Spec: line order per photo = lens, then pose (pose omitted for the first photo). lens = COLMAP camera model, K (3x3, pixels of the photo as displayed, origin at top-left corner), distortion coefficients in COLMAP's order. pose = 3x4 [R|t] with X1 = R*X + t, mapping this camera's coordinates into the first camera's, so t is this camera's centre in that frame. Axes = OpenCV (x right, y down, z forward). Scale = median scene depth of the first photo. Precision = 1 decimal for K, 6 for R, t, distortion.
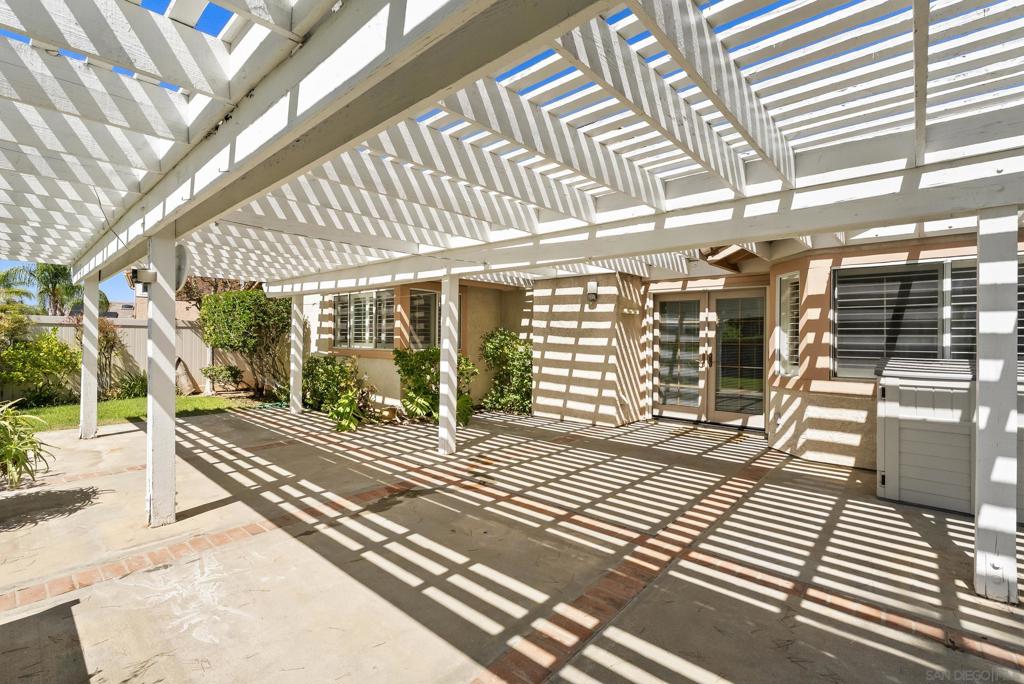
lens RADIAL K [[464.7, 0, 504.7], [0, 464.7, 333.6], [0, 0, 1]] dist [-0.009751, 0.004508]
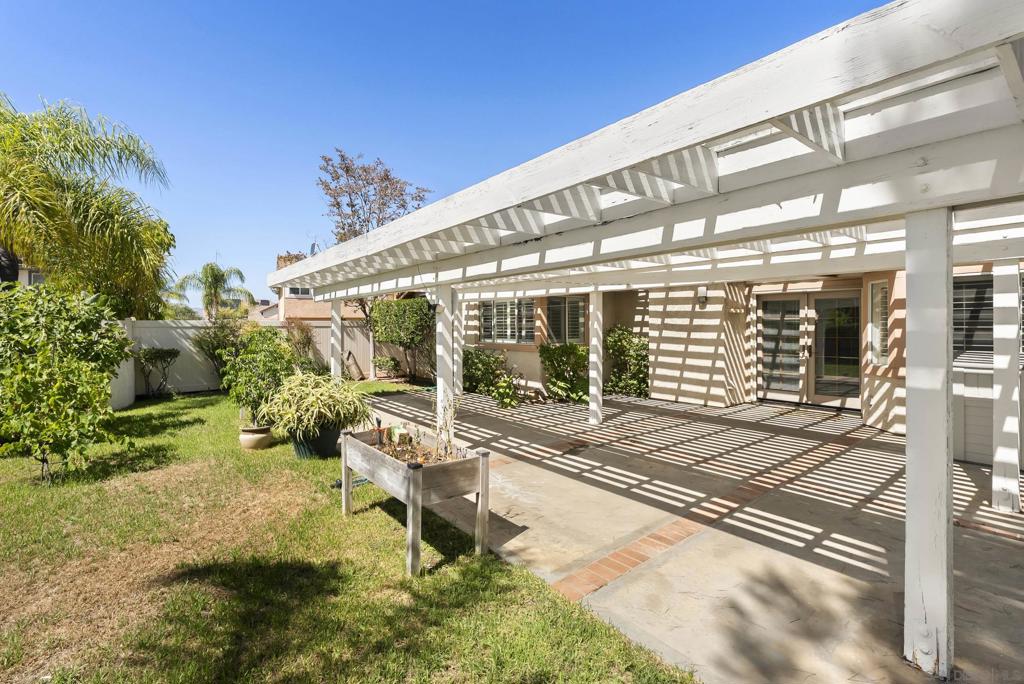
lens RADIAL K [[464.7, 0, 503.4], [0, 464.7, 322.5], [0, 0, 1]] dist [-0.009751, 0.004508]
pose [[0.984593, -0.020279, -0.173684, -0.185579], [0.021759, 0.999741, 0.006622, -0.060022], [0.173505, -0.010299, 0.984779, -0.460835]]
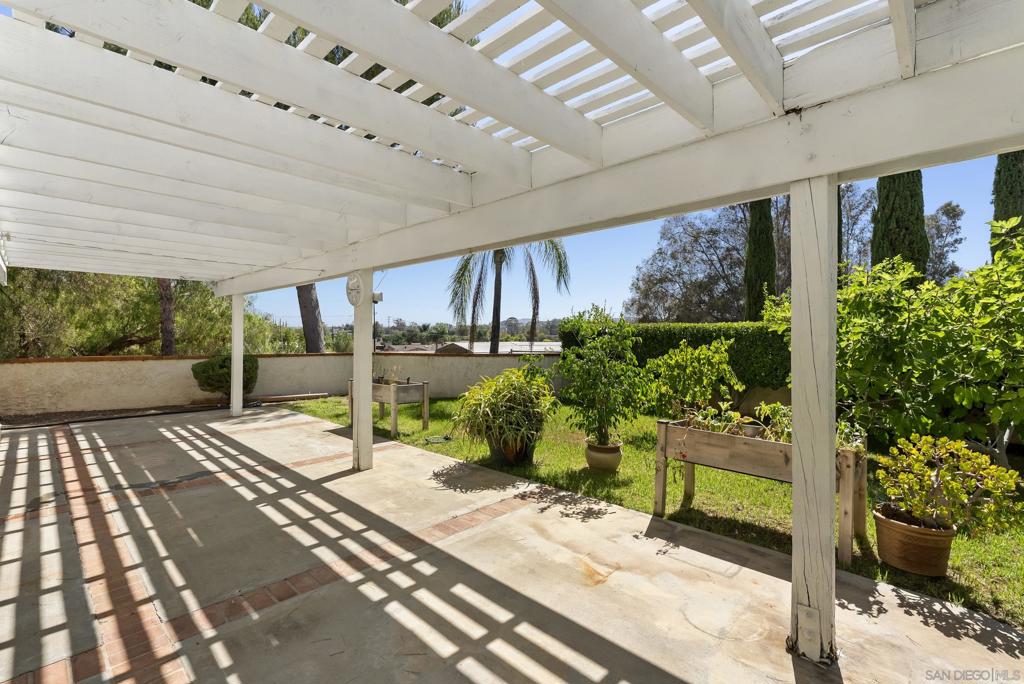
lens RADIAL K [[464.7, 0, 501.2], [0, 464.7, 339.2], [0, 0, 1]] dist [-0.009751, 0.004508]
pose [[-0.998891, -0.013207, 0.045199, -0.926454], [-0.013343, 0.999907, -0.002711, 0.005237], [-0.045159, -0.003311, -0.998974, 1.816368]]
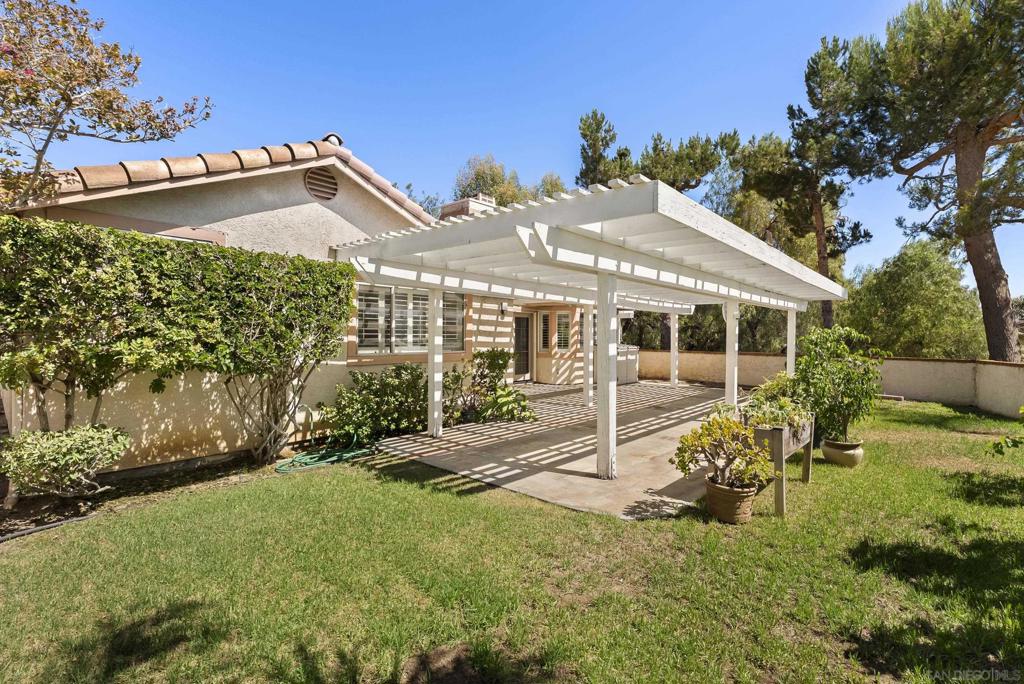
lens RADIAL K [[464.7, 0, 510.6], [0, 464.7, 337.9], [0, 0, 1]] dist [-0.009751, 0.004508]
pose [[0.008881, -0.015785, 0.999836, -2.274808], [-0.016587, 0.999736, 0.015931, -0.024804], [-0.999823, -0.016725, 0.008617, 1.558692]]
